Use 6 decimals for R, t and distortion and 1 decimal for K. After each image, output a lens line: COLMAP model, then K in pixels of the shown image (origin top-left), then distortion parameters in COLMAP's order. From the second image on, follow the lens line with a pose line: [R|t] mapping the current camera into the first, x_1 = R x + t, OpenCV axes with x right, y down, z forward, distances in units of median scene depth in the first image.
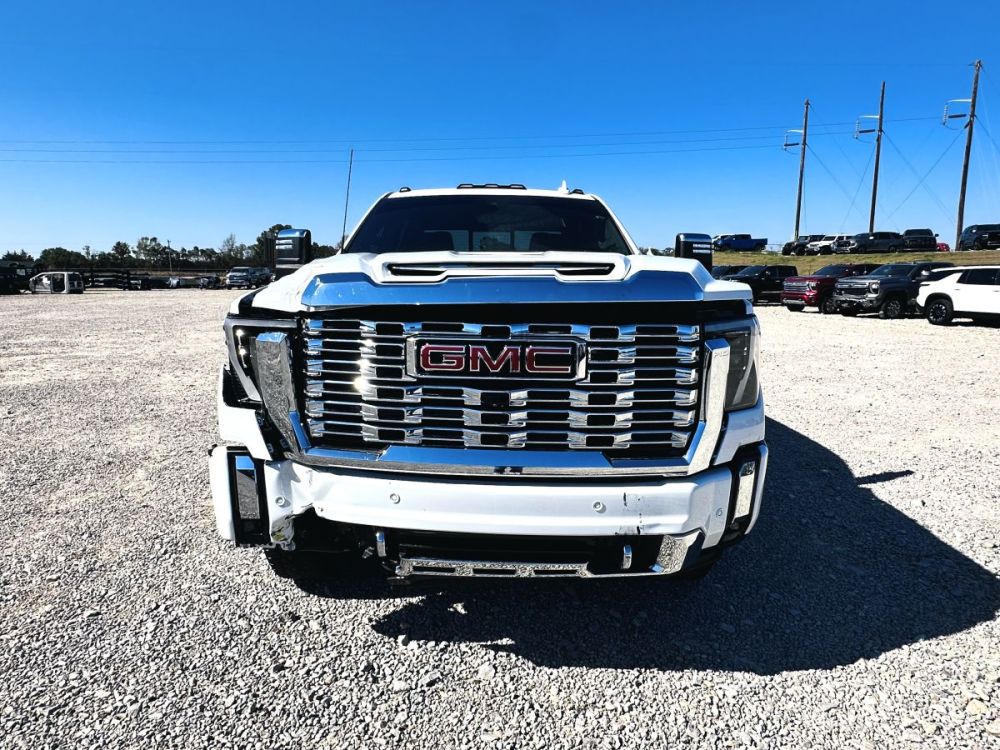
lens RADIAL K [[602.1, 0, 501.4], [0, 602.1, 380.4], [0, 0, 1]] dist [-0.001556, 0.001980]
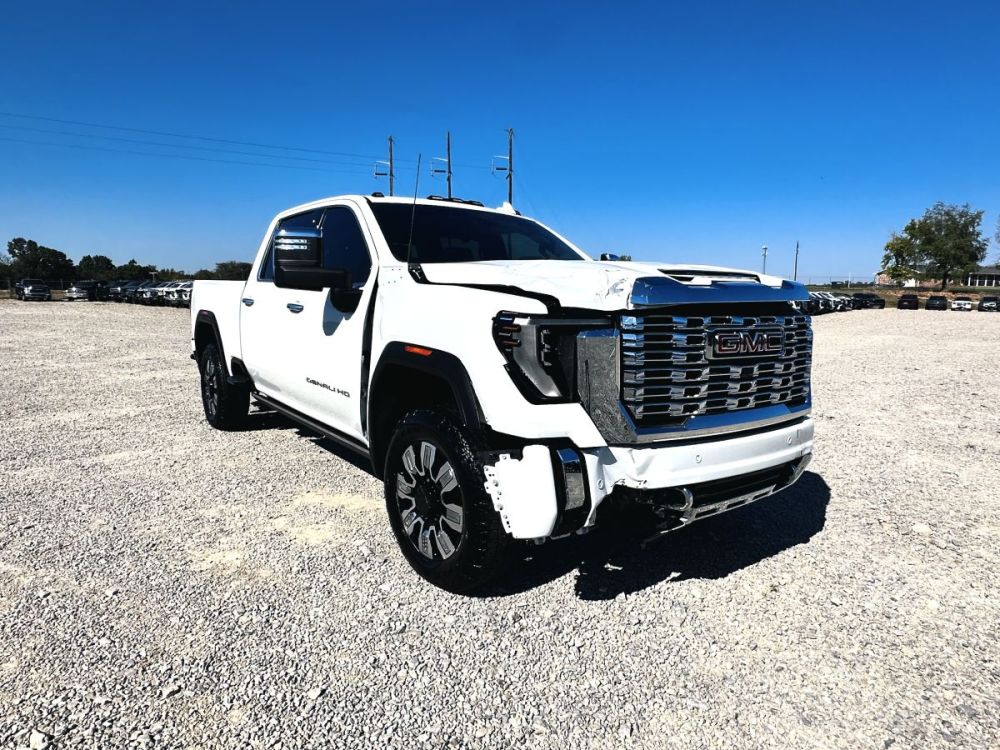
lens RADIAL K [[600.7, 0, 499.6], [0, 600.7, 379.6], [0, 0, 1]] dist [-0.006378, 0.003014]
pose [[0.796355, -0.077584, 0.599833, -0.883988], [0.093470, 0.995611, 0.004682, -0.008204], [-0.597564, 0.052338, 0.800111, 0.176289]]
